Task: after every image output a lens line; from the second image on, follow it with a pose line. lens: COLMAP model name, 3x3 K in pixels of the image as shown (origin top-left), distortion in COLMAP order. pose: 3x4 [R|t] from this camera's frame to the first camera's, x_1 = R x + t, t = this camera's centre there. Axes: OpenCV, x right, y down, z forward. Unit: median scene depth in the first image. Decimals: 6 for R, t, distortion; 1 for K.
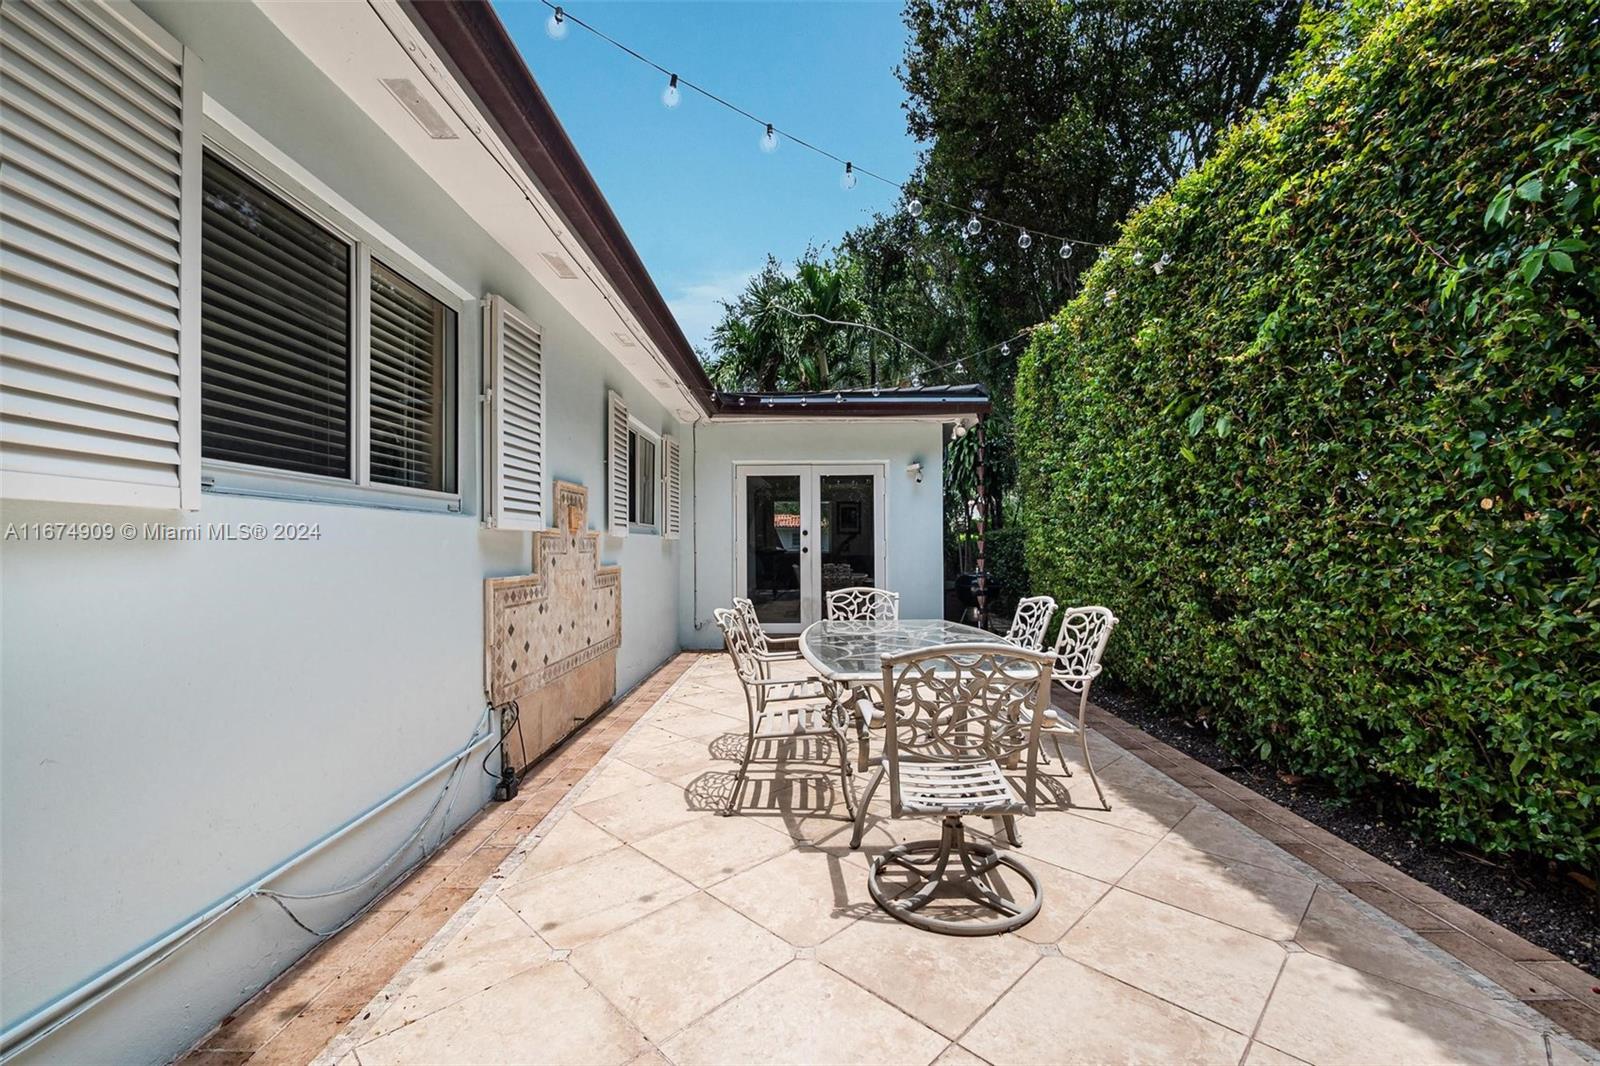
lens RADIAL K [[691.2, 0, 800.0], [0, 691.2, 533.0], [0, 0, 1]] dist [-0.000598, 0.000412]
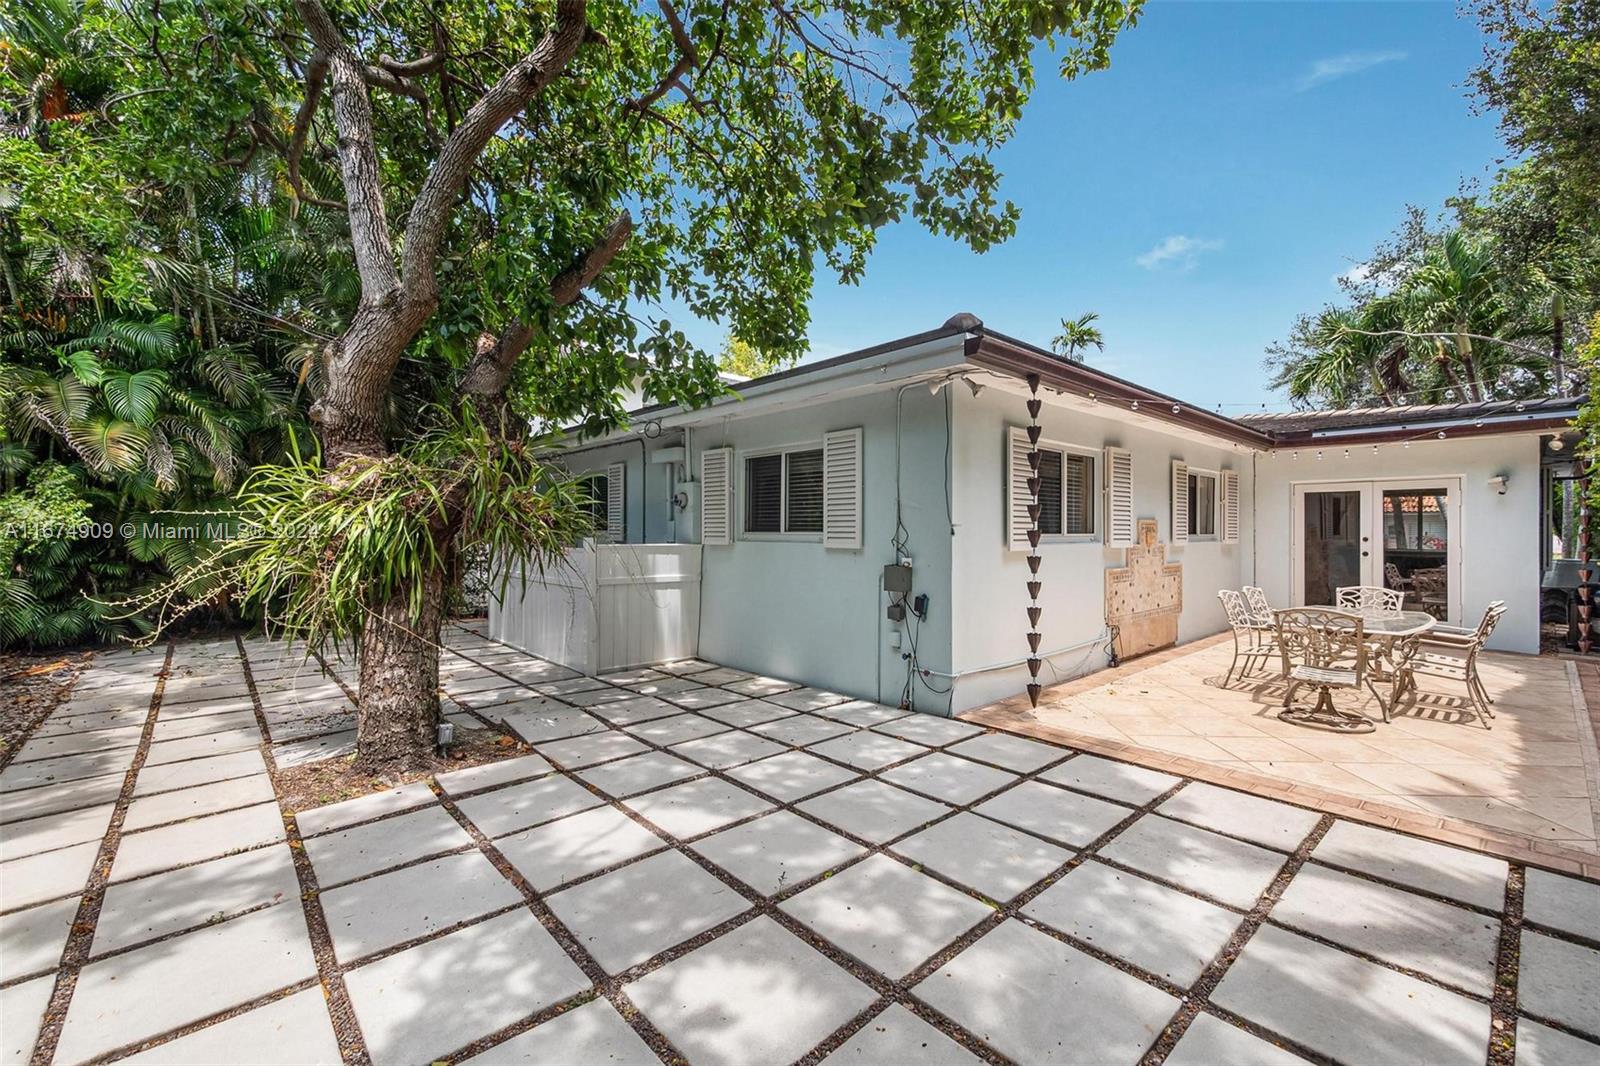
lens RADIAL K [[655.2, 0, 796.3], [0, 655.2, 529.2], [0, 0, 1]] dist [-0.003530, -0.000056]
pose [[0.672759, 0.006991, -0.739828, 0.285865], [0.006714, 0.999857, 0.015553, -0.066312], [0.739831, -0.015430, 0.672616, -0.753477]]
